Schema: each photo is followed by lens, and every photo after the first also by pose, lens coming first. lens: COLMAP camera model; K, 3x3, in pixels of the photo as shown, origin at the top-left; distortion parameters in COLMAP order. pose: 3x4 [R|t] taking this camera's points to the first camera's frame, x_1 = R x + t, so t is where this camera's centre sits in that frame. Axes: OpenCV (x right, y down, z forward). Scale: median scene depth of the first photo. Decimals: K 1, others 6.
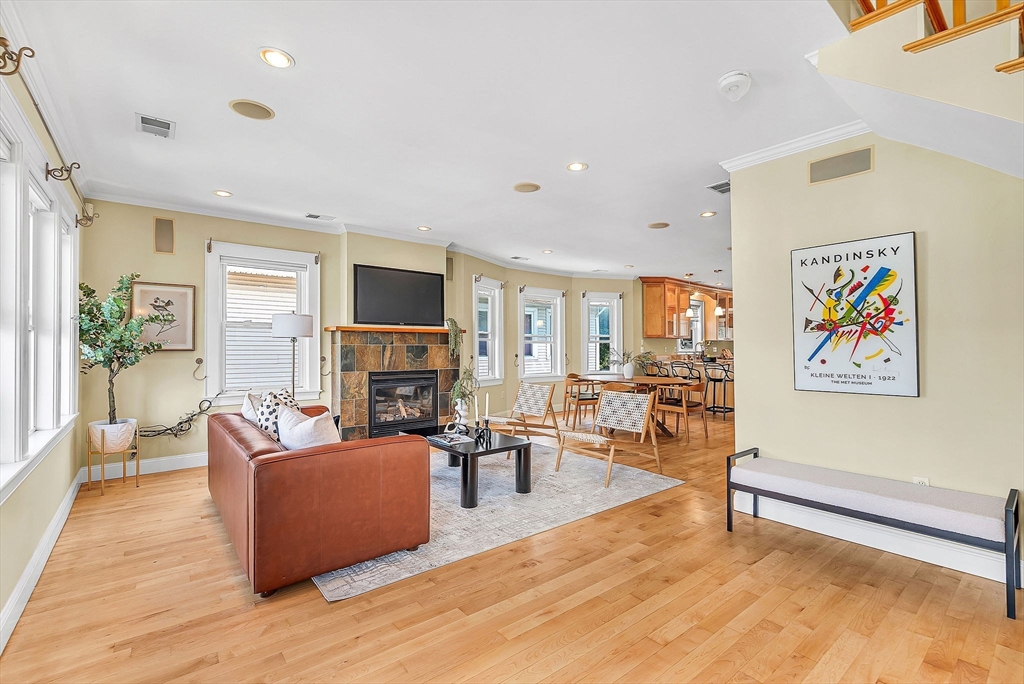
lens RADIAL K [[453.6, 0, 509.6], [0, 453.6, 340.8], [0, 0, 1]] dist [-0.002847, -0.000071]
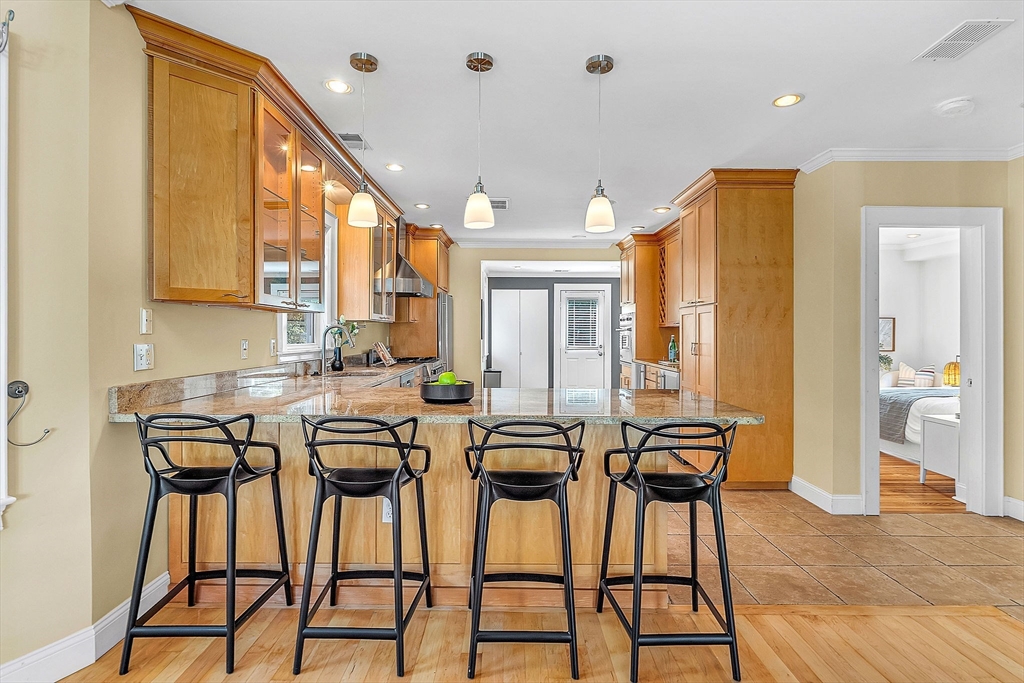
lens RADIAL K [[511.3, 0, 512.0], [0, 511.3, 328.1], [0, 0, 1]] dist [-0.005656, -0.000884]
pose [[0.620015, 0.008616, 0.784543, 0.554551], [-0.013038, 0.999915, -0.000677, 0.011266], [-0.784482, -0.009809, 0.620075, 1.875425]]
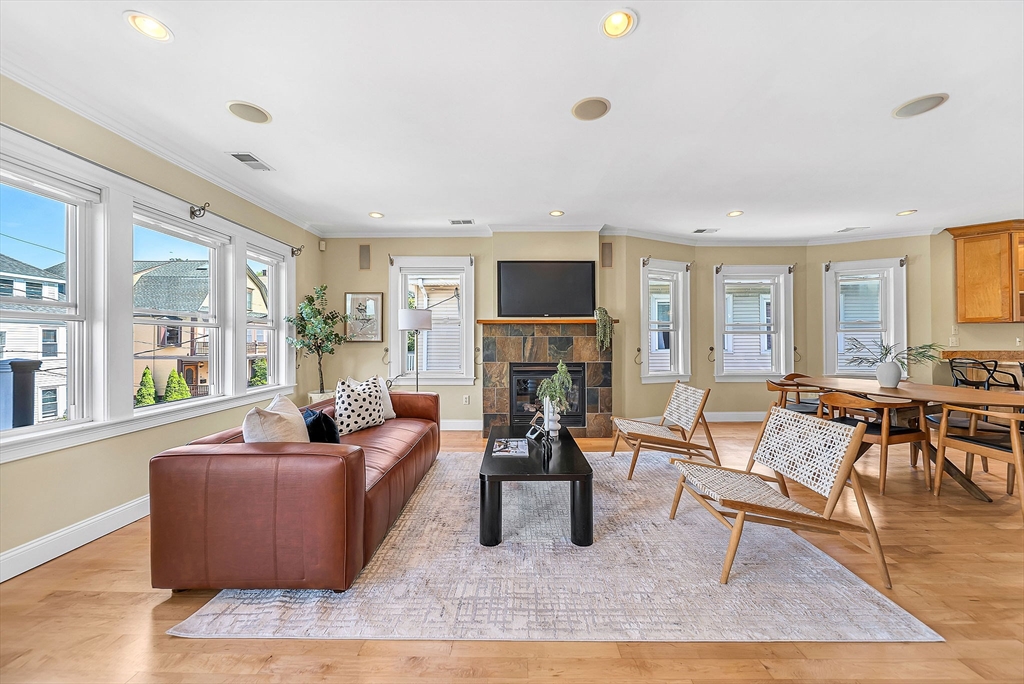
lens RADIAL K [[360.9, 0, 514.1], [0, 360.9, 339.8], [0, 0, 1]] dist [-0.001048, -0.000258]
pose [[0.778646, -0.004183, -0.627450, 0.334745], [0.010996, 0.999915, 0.006980, 0.015962], [0.627368, -0.012334, 0.778625, 0.555620]]
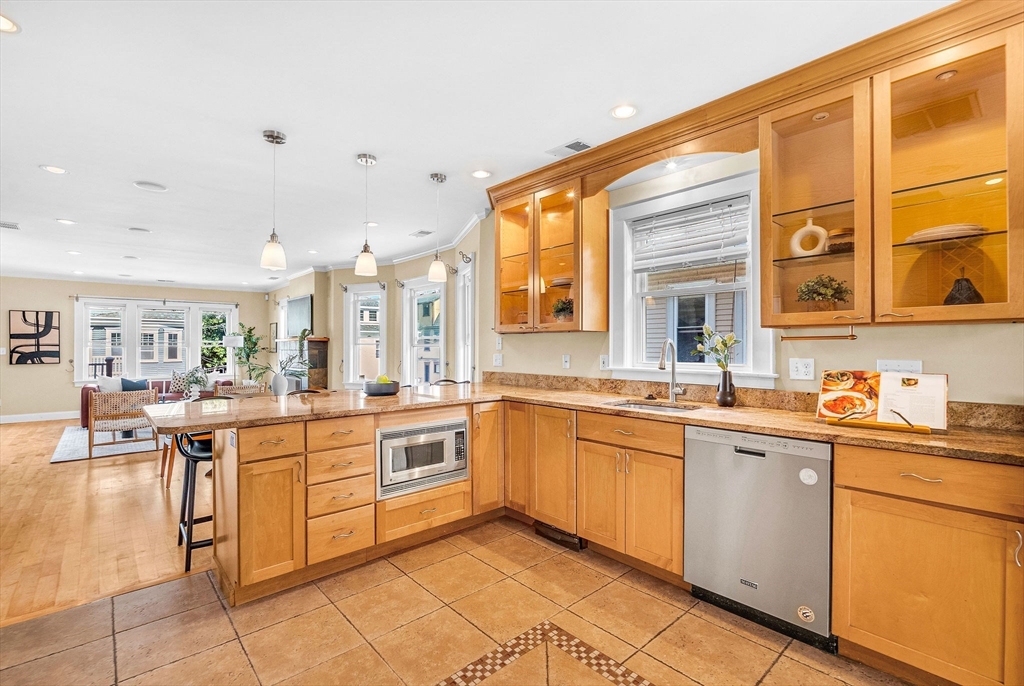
lens RADIAL K [[459.7, 0, 512.0], [0, 459.7, 343.0], [0, 0, 1]] dist [-0.004433, -0.000179]
pose [[0.060626, -0.007301, -0.998134, 2.039545], [0.018527, 0.999809, -0.006188, 0.014321], [0.997989, -0.018117, 0.060750, 2.598531]]
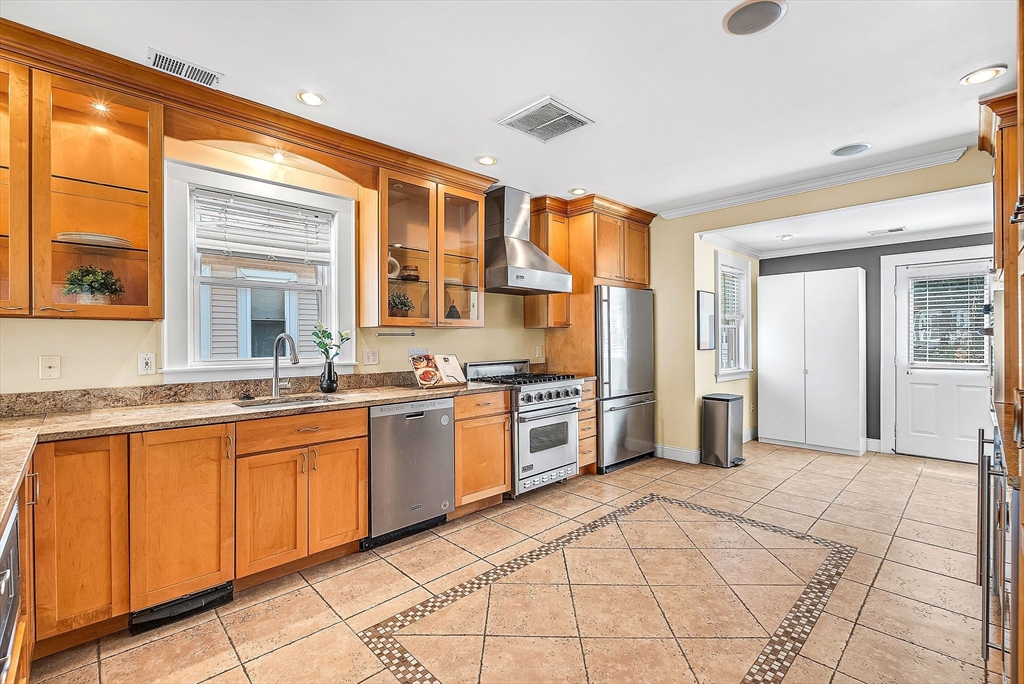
lens RADIAL K [[454.3, 0, 514.9], [0, 454.3, 338.2], [0, 0, 1]] dist [-0.008737, 0.000874]
pose [[0.994904, -0.003430, 0.100769, 1.558519], [0.001815, 0.999868, 0.016115, 0.003536], [-0.100811, -0.015850, 0.994779, 2.089477]]
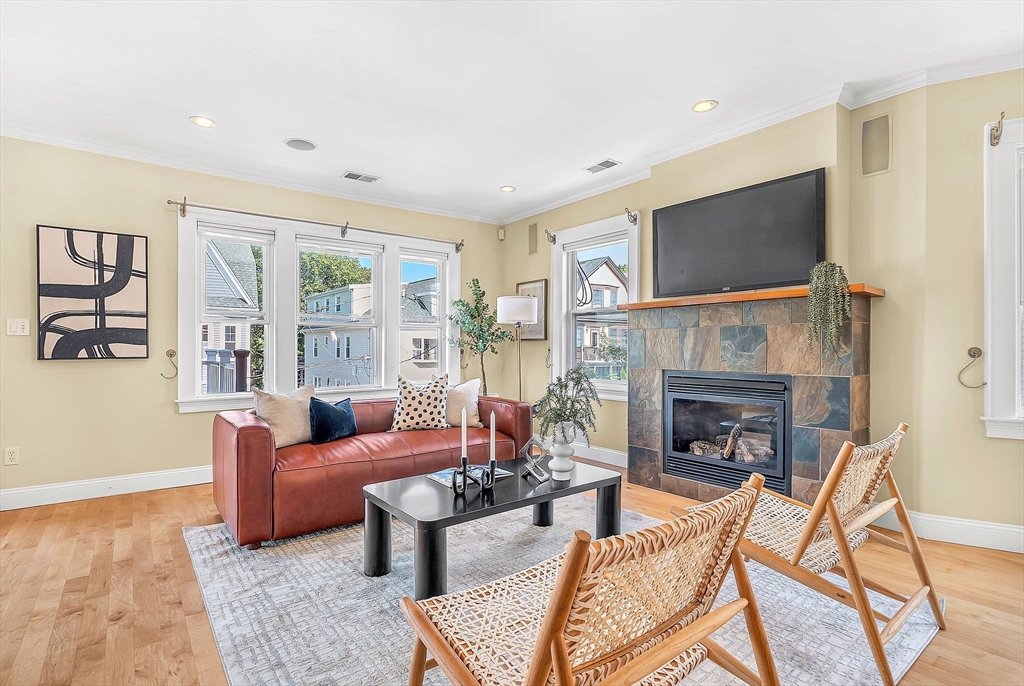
lens RADIAL K [[497.9, 0, 513.7], [0, 497.9, 347.8], [0, 0, 1]] dist [-0.007464, -0.000616]
pose [[-0.003271, 0.000114, -0.999995, 0.620034], [0.015785, 0.999875, 0.000062, 0.050810], [0.999870, -0.015785, -0.003272, 1.212431]]
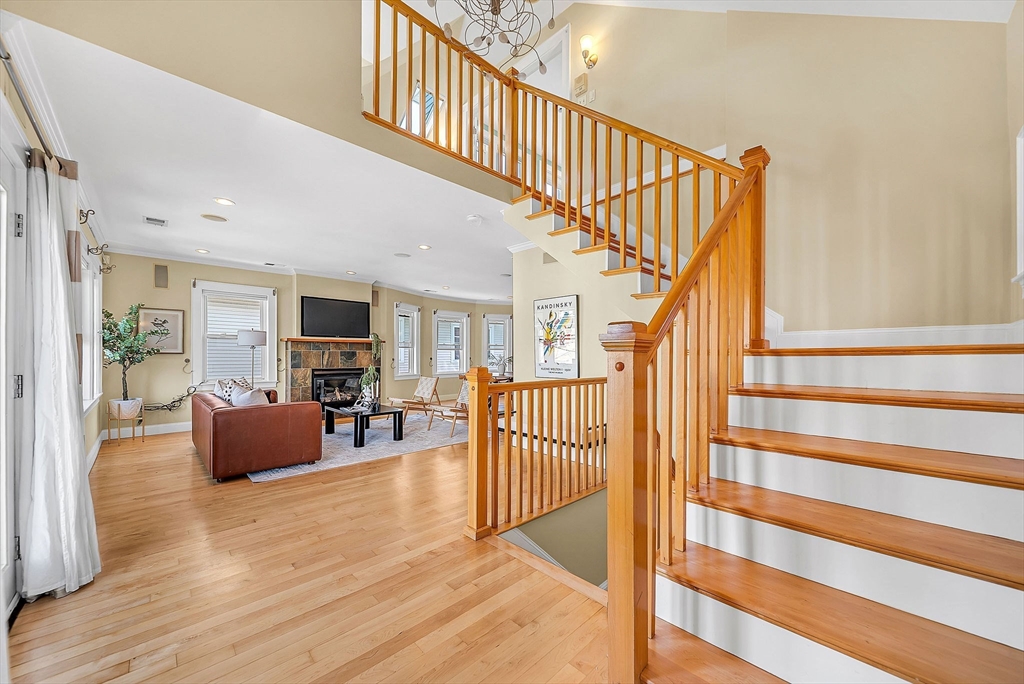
lens RADIAL K [[376.5, 0, 512.3], [0, 376.5, 353.4], [0, 0, 1]] dist [-0.001013, -0.000258]
pose [[0.995221, 0.006075, 0.097459, 0.342641], [-0.007483, 0.999873, 0.014086, -0.006289], [-0.097361, -0.014748, 0.995140, -0.445230]]
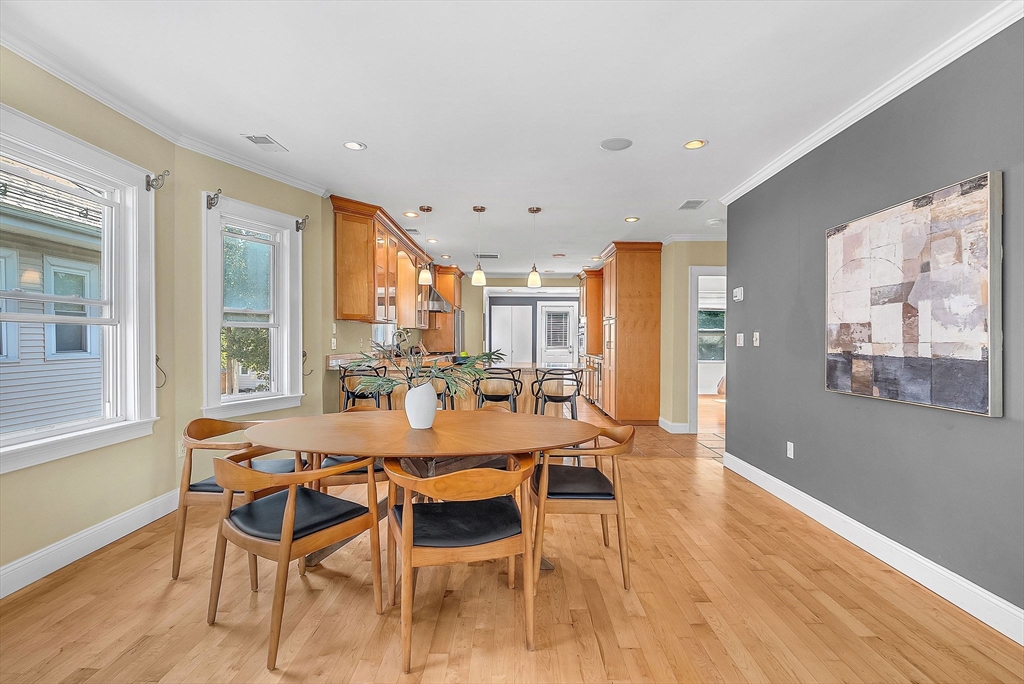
lens RADIAL K [[461.1, 0, 511.4], [0, 461.1, 337.9], [0, 0, 1]] dist [-0.001689, -0.000376]
pose [[0.625973, 0.003333, 0.779837, 0.046272], [-0.013981, 0.999878, 0.006949, 0.018898], [-0.779719, -0.015253, 0.625943, 1.390959]]
